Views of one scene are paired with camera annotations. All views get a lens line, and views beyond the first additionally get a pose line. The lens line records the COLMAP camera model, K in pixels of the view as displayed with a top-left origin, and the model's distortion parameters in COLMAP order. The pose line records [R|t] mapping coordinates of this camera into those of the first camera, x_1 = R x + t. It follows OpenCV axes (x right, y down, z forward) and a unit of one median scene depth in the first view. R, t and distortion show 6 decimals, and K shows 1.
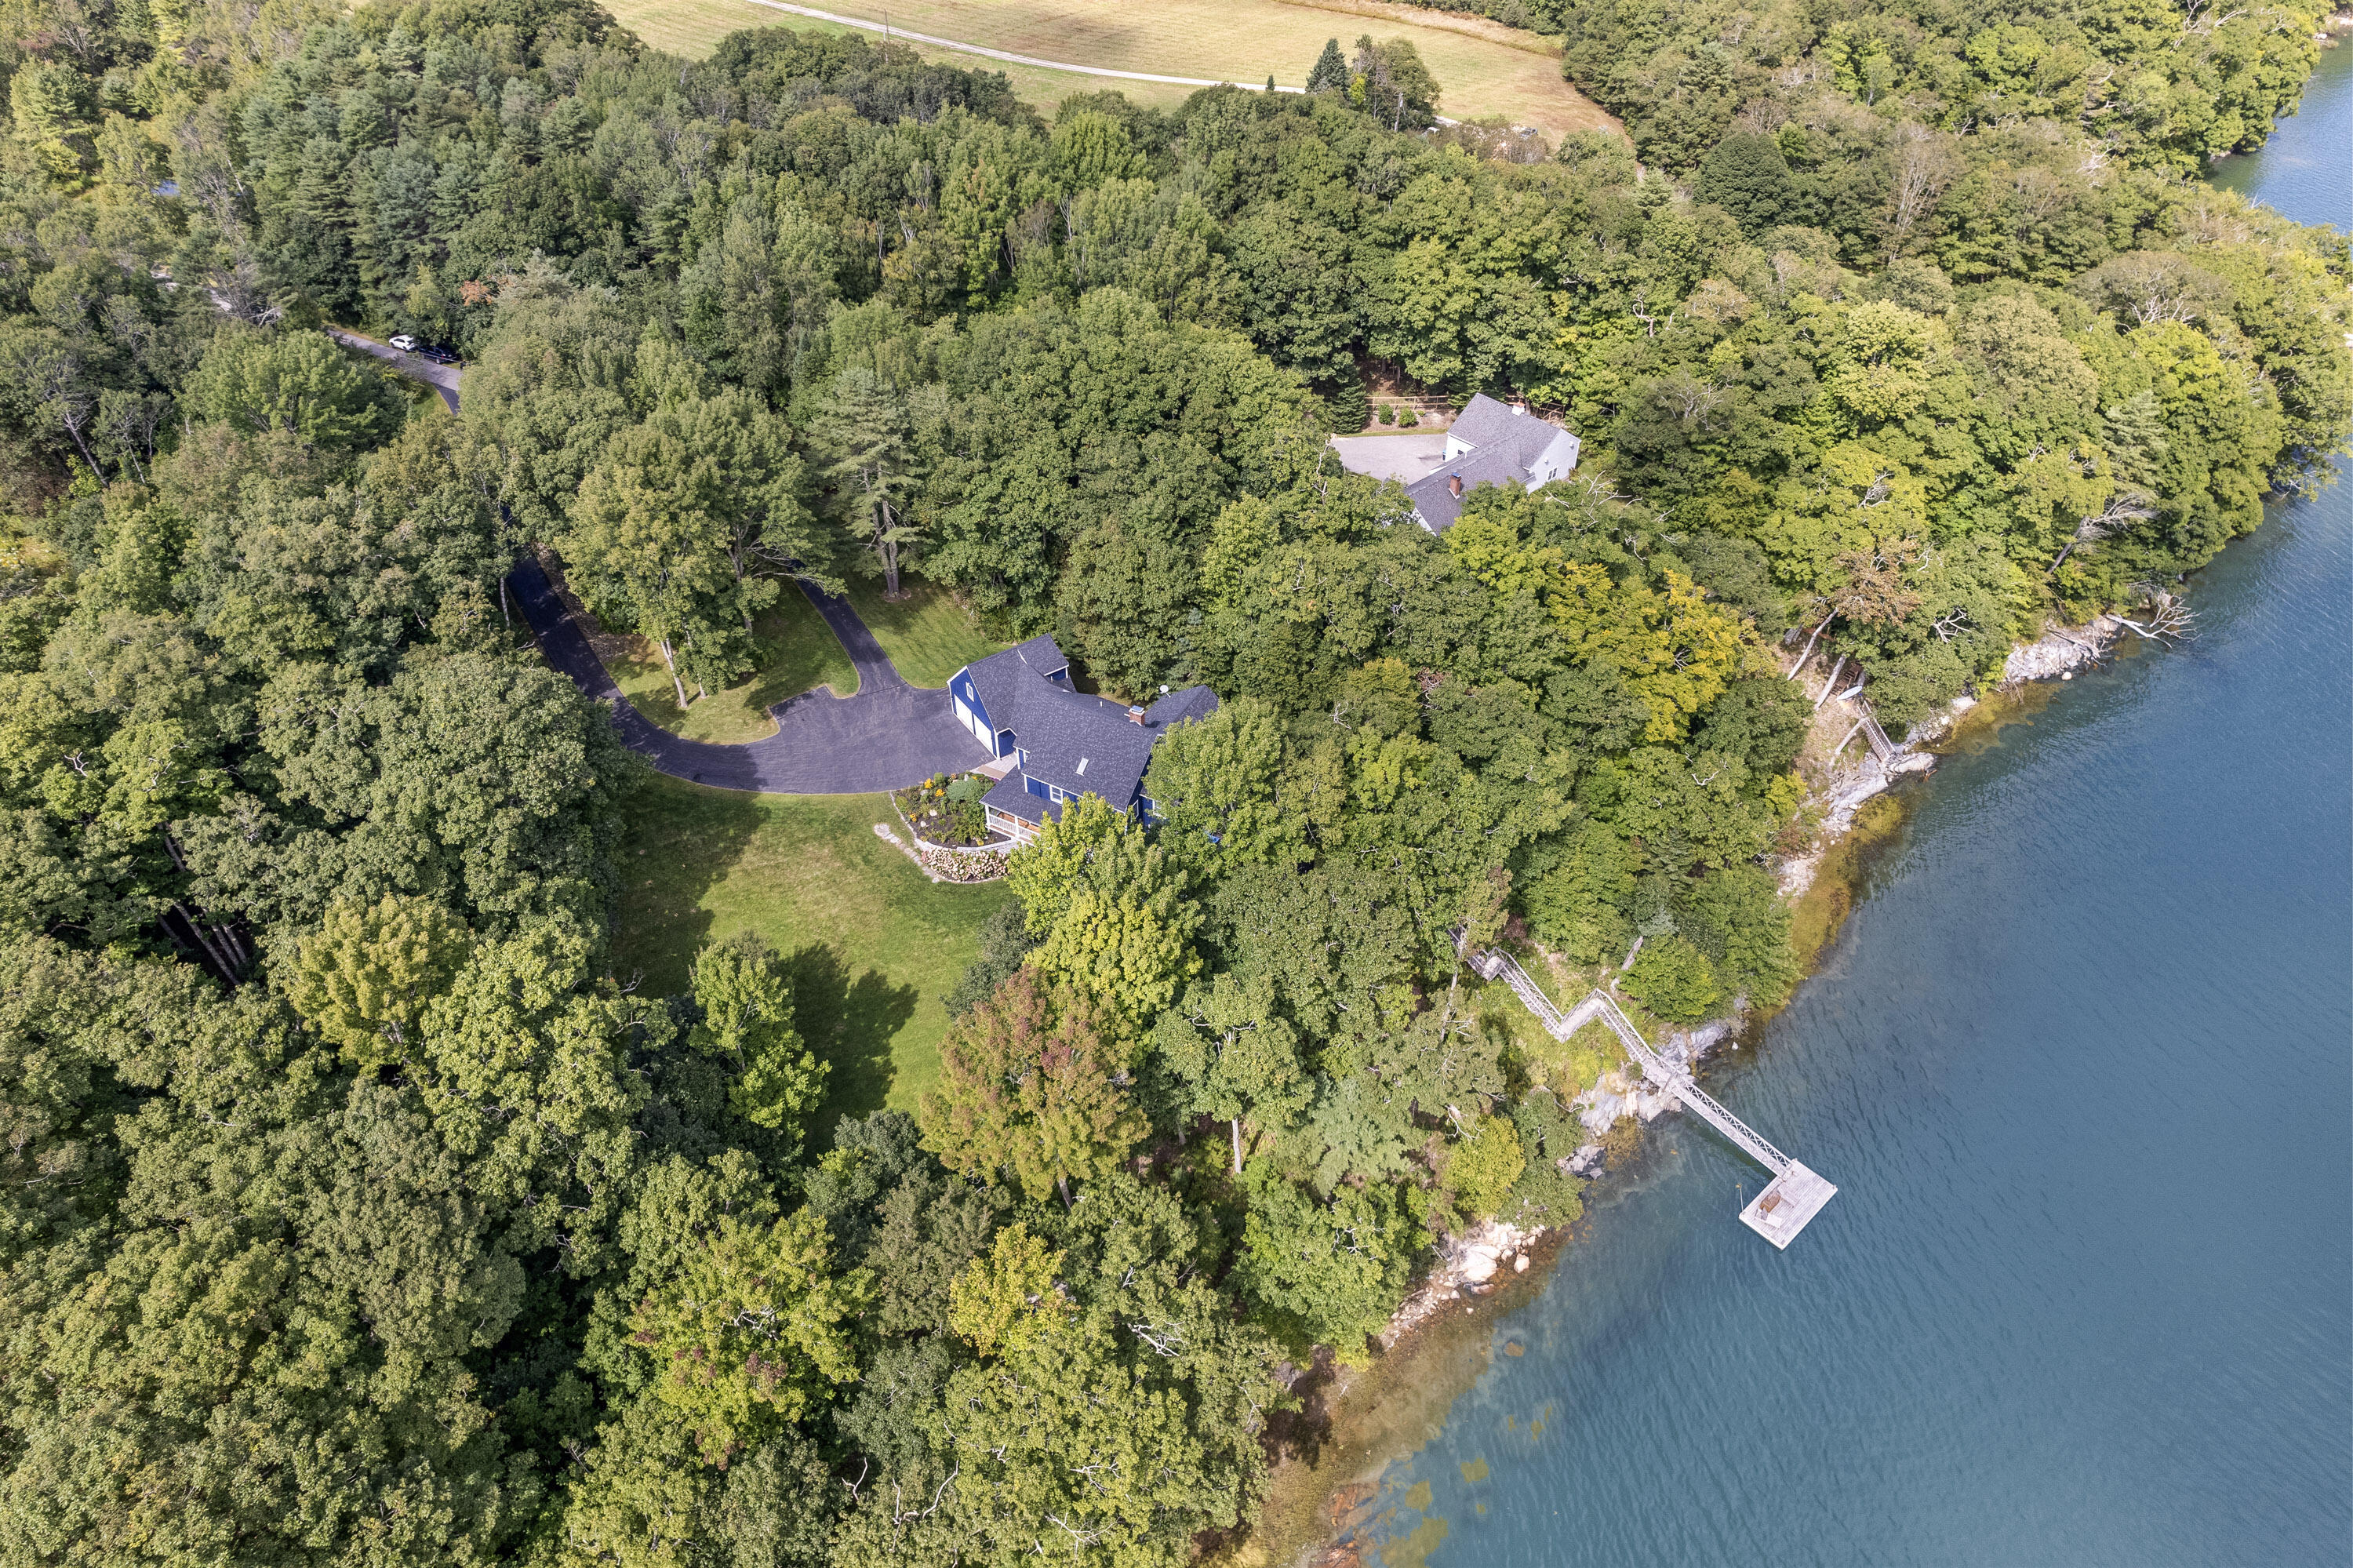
lens RADIAL K [[1507.2, 0, 1184.6], [0, 1507.2, 783.2], [0, 0, 1]] dist [-0.079385, 0.078154]
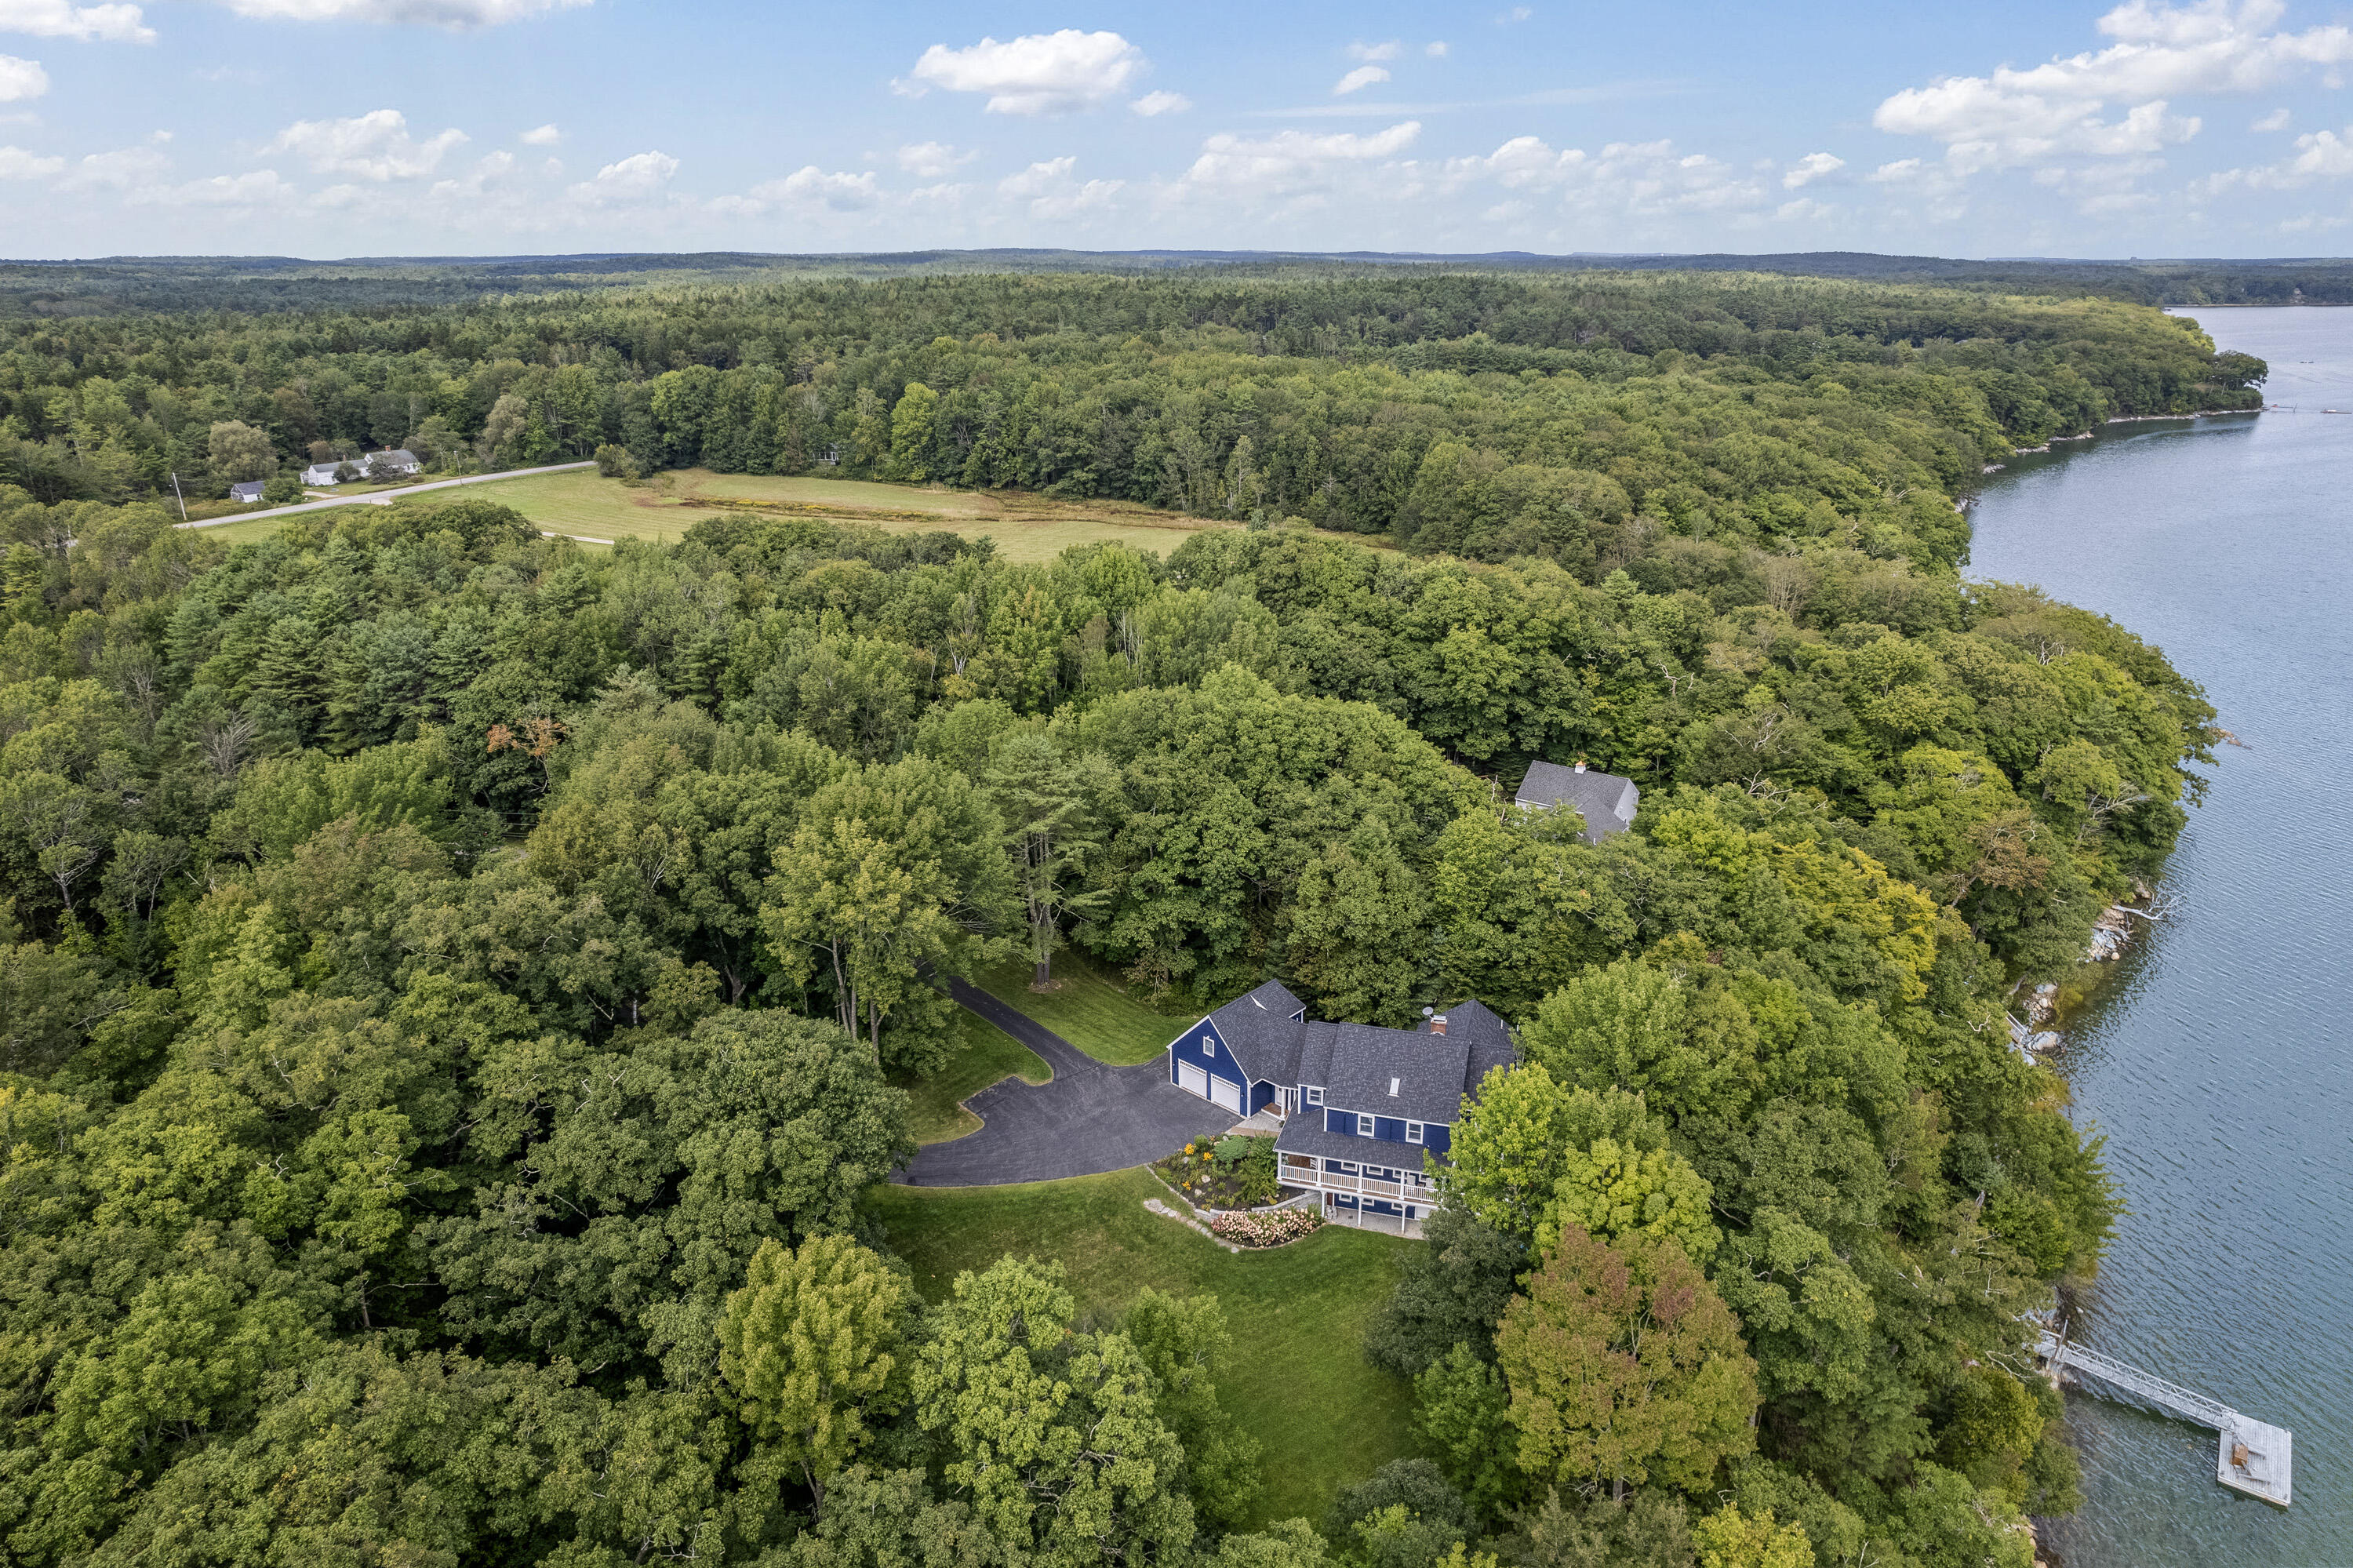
lens RADIAL K [[1507.2, 0, 1184.6], [0, 1507.2, 783.2], [0, 0, 1]] dist [-0.079385, 0.078154]
pose [[0.975361, -0.075750, 0.207200, -0.323534], [0.145716, 0.926378, -0.347261, 0.101696], [-0.165641, 0.368897, 0.914592, 0.110436]]
